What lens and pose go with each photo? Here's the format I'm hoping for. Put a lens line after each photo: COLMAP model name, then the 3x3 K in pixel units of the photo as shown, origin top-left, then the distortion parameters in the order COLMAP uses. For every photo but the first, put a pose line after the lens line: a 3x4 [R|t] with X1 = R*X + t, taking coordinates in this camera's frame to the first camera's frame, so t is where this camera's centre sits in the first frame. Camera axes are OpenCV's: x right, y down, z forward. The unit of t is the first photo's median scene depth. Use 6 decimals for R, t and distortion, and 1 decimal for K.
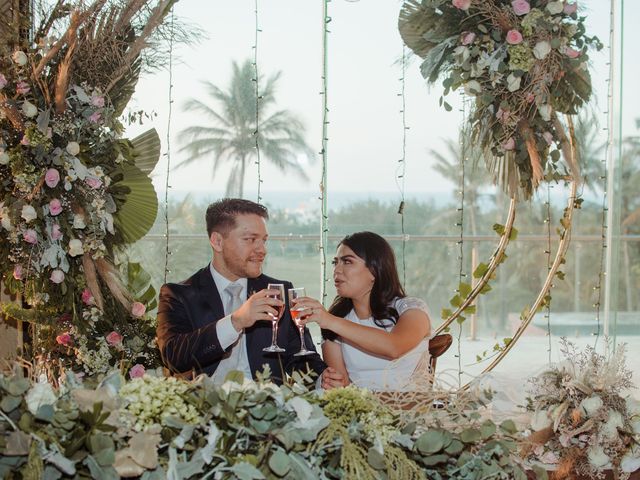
lens RADIAL K [[1005.1, 0, 320.0], [0, 1005.1, 240.0], [0, 0, 1]] dist [-0.140404, 0.093295]
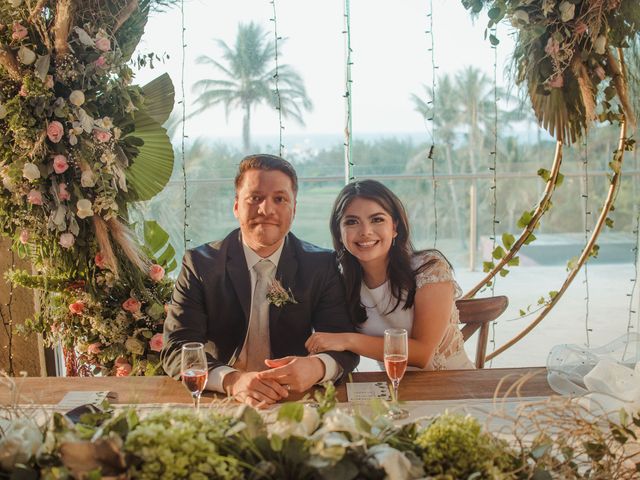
lens RADIAL K [[855.3, 0, 303.3], [0, 855.3, 241.3], [0, 0, 1]] dist [-0.136893, 0.031839]
pose [[0.999575, -0.025101, -0.014795, -0.035870], [0.026165, 0.996705, 0.076770, -0.016016], [0.012819, -0.077124, 0.996939, 0.230354]]
